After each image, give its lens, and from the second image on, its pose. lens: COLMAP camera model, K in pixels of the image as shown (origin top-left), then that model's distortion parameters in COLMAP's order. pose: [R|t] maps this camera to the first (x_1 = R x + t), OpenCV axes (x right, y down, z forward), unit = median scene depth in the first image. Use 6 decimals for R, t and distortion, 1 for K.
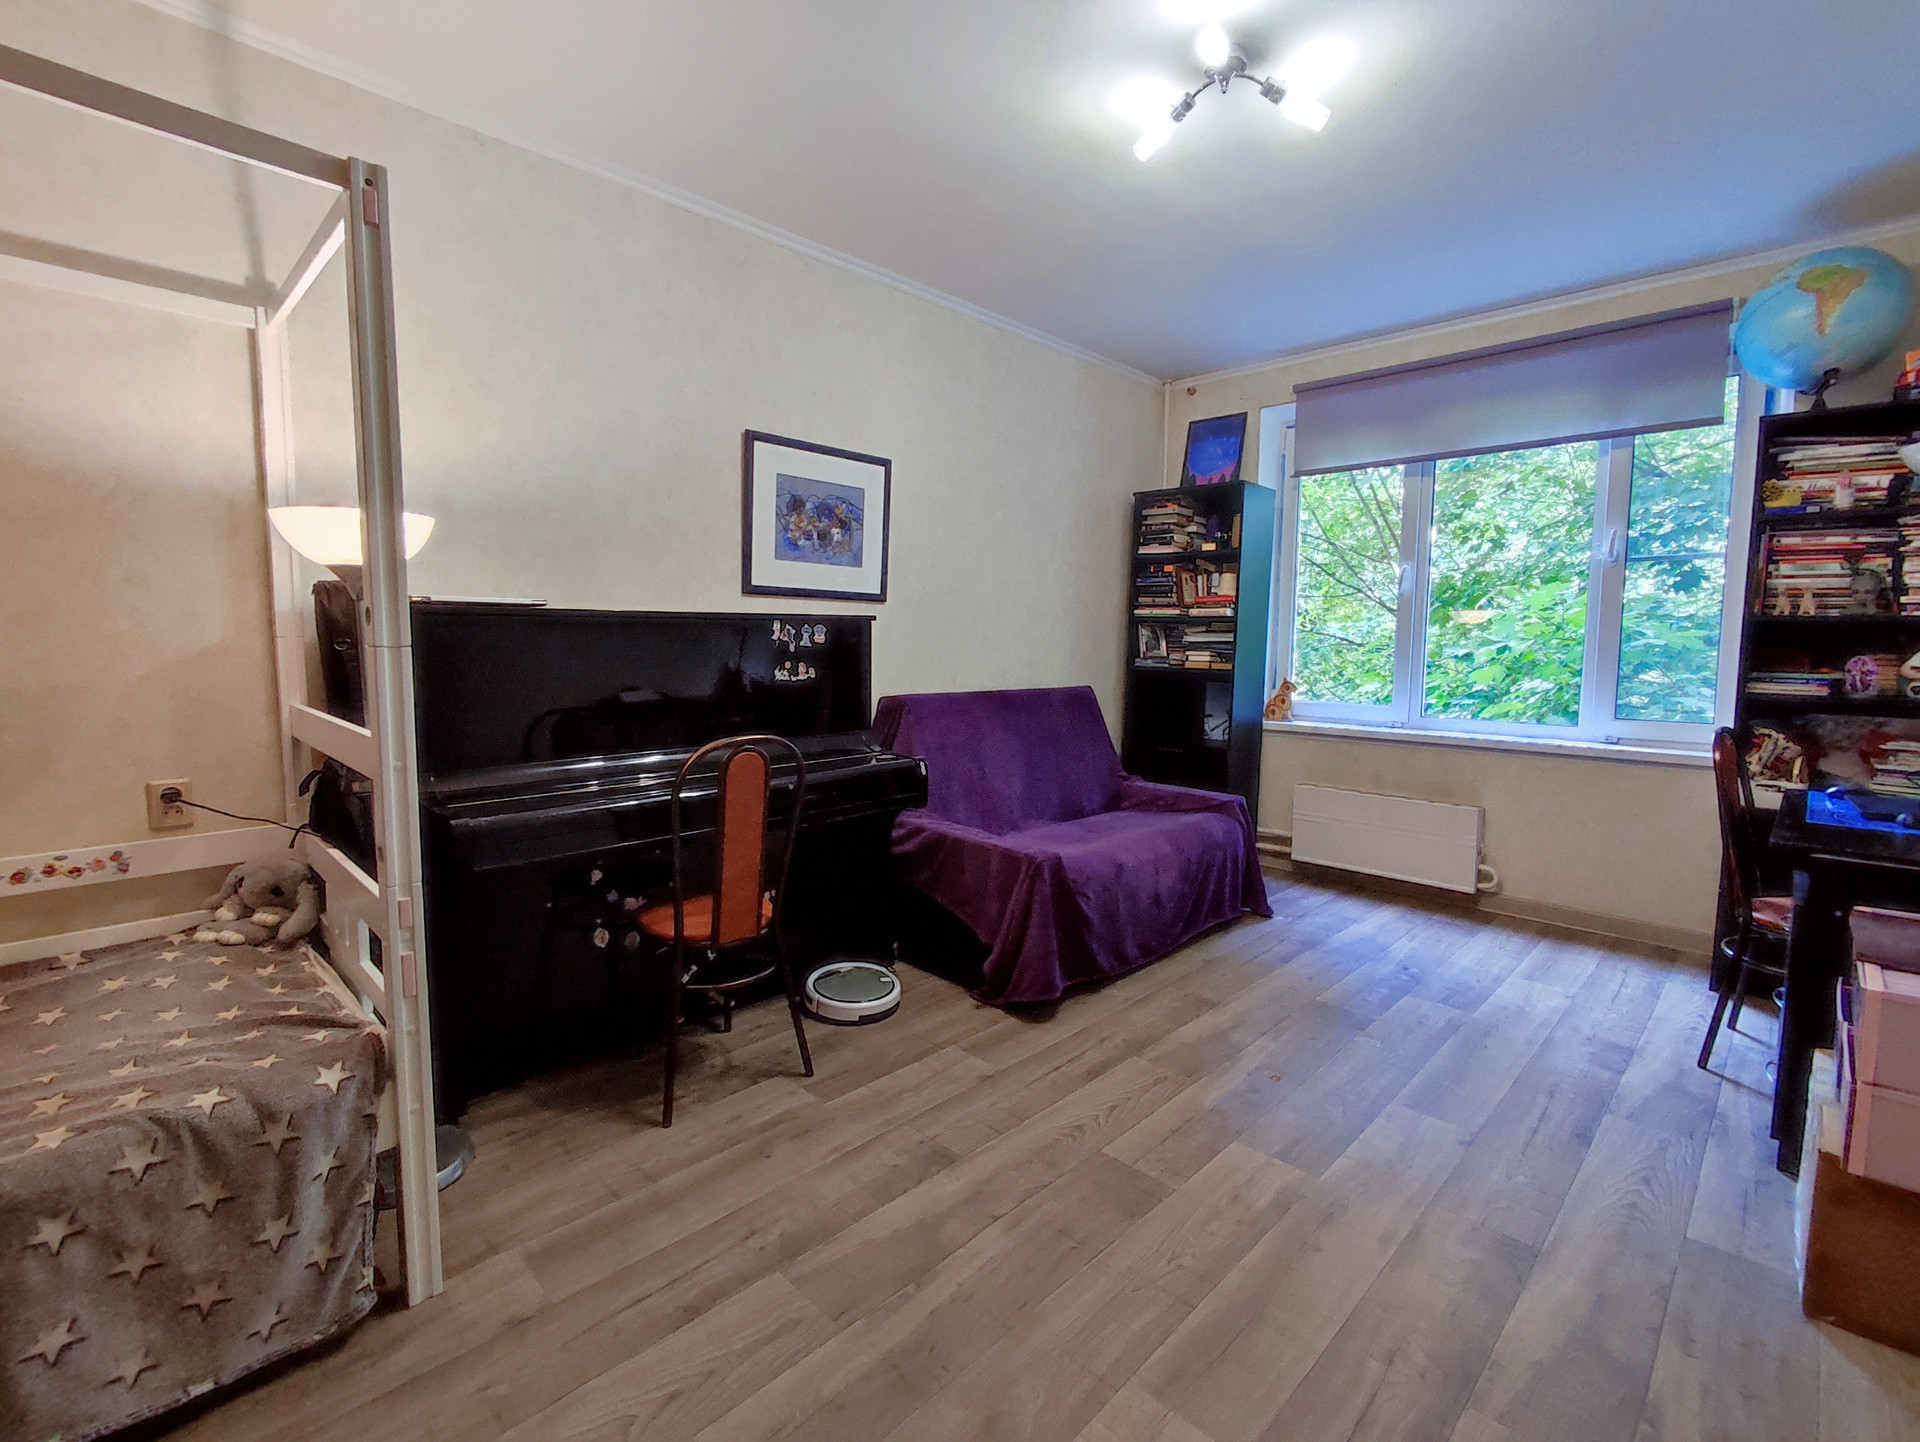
lens RADIAL K [[878.0, 0, 943.6], [0, 878.0, 710.4], [0, 0, 1]] dist [-0.002536, -0.001285]
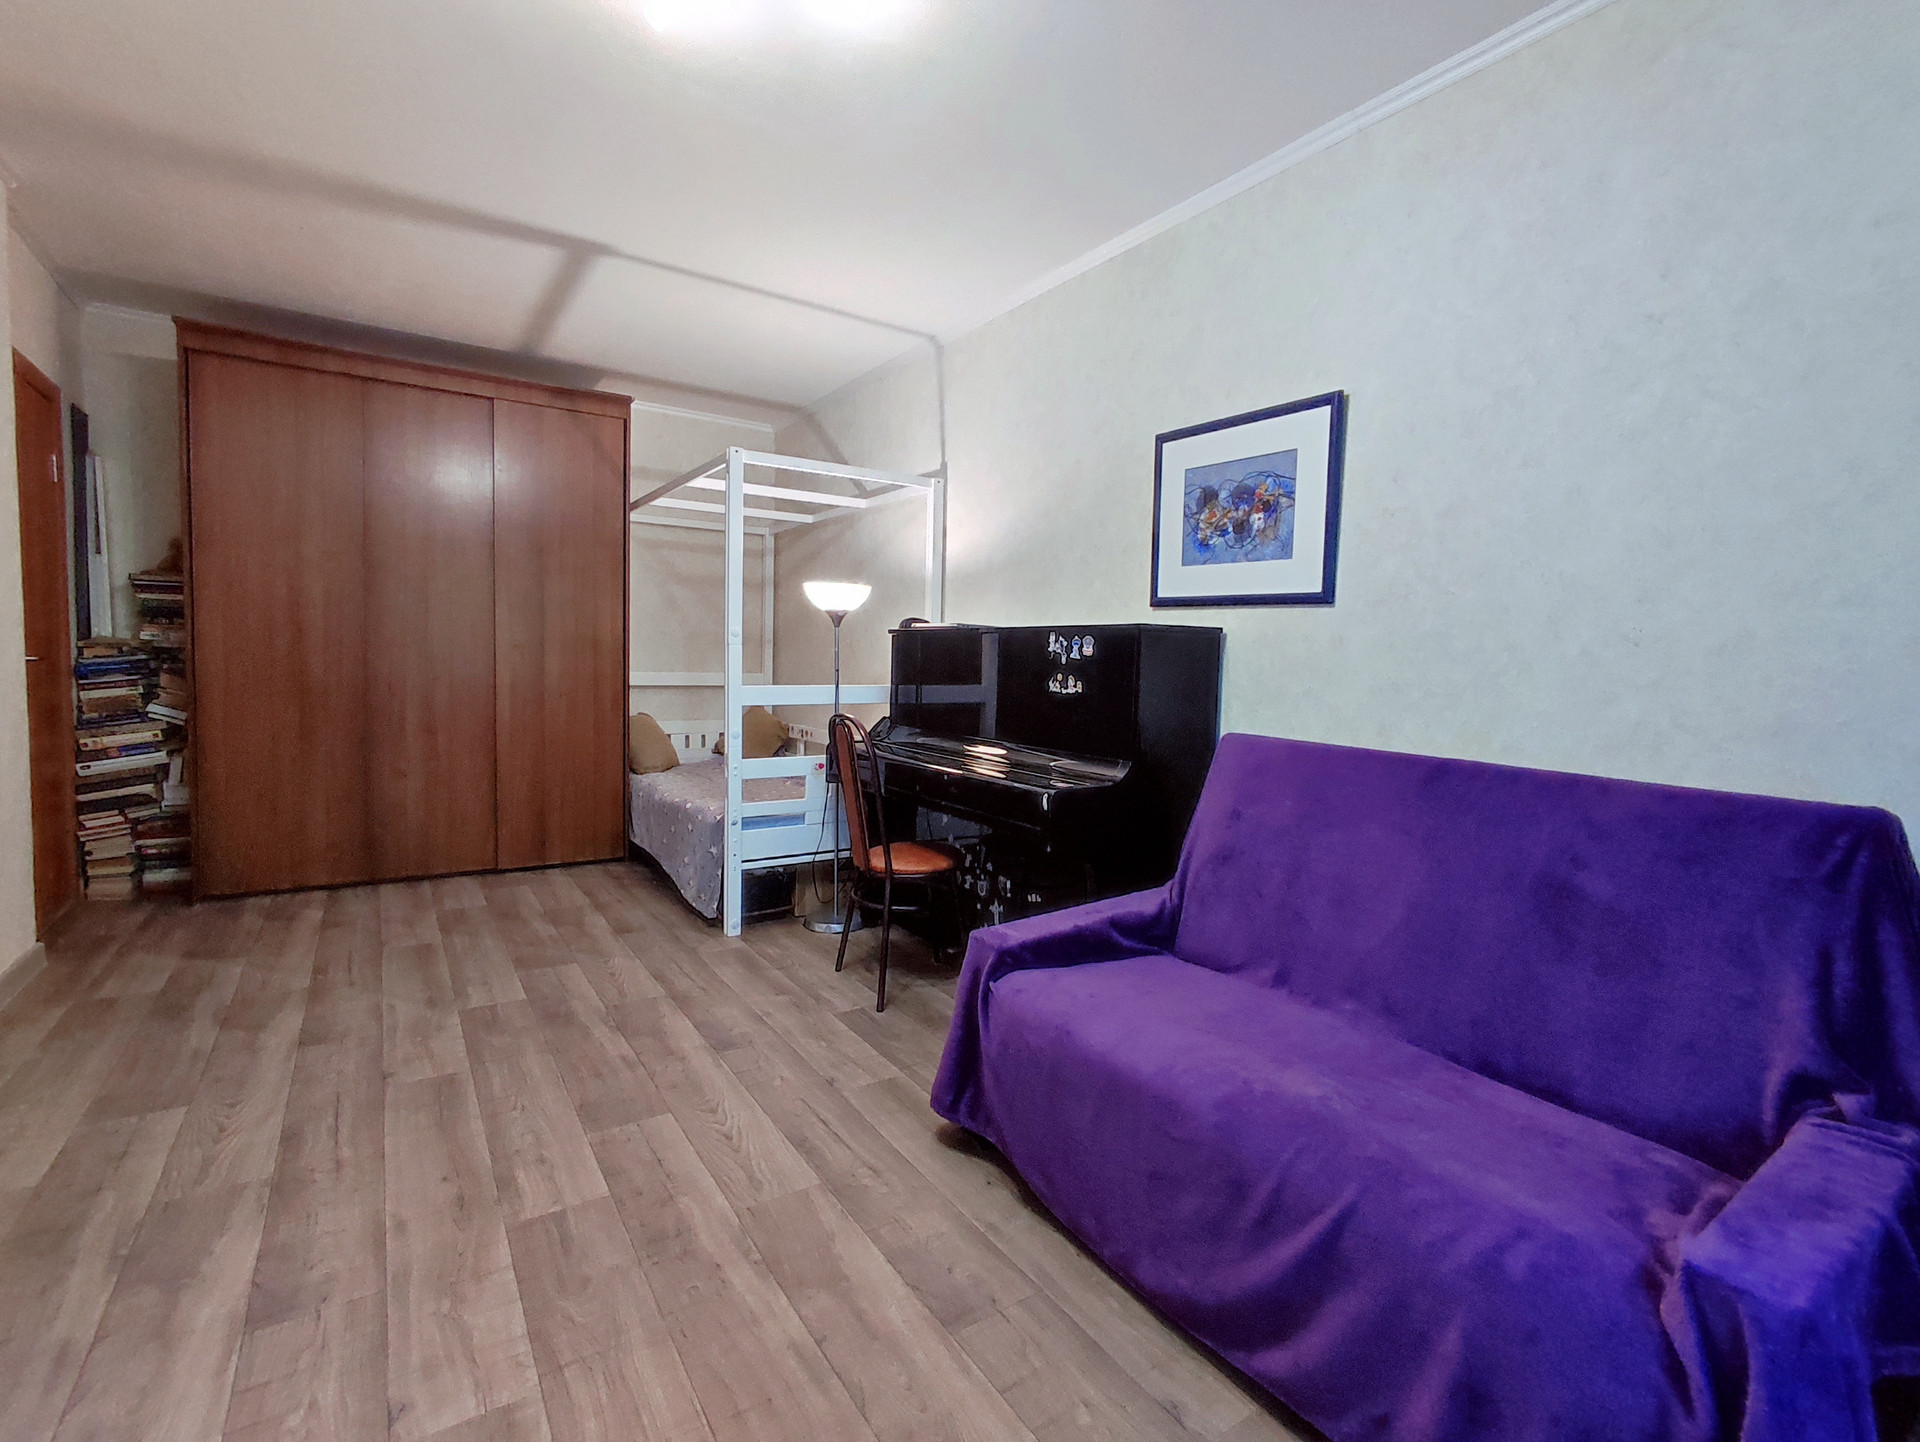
lens RADIAL K [[874.4, 0, 941.0], [0, 874.4, 715.1], [0, 0, 1]] dist [-0.003647, -0.001982]
pose [[-0.207296, 0.051159, -0.976940, 0.856801], [-0.118033, 0.990028, 0.076889, -0.072537], [0.971132, 0.131249, -0.199190, 1.122295]]
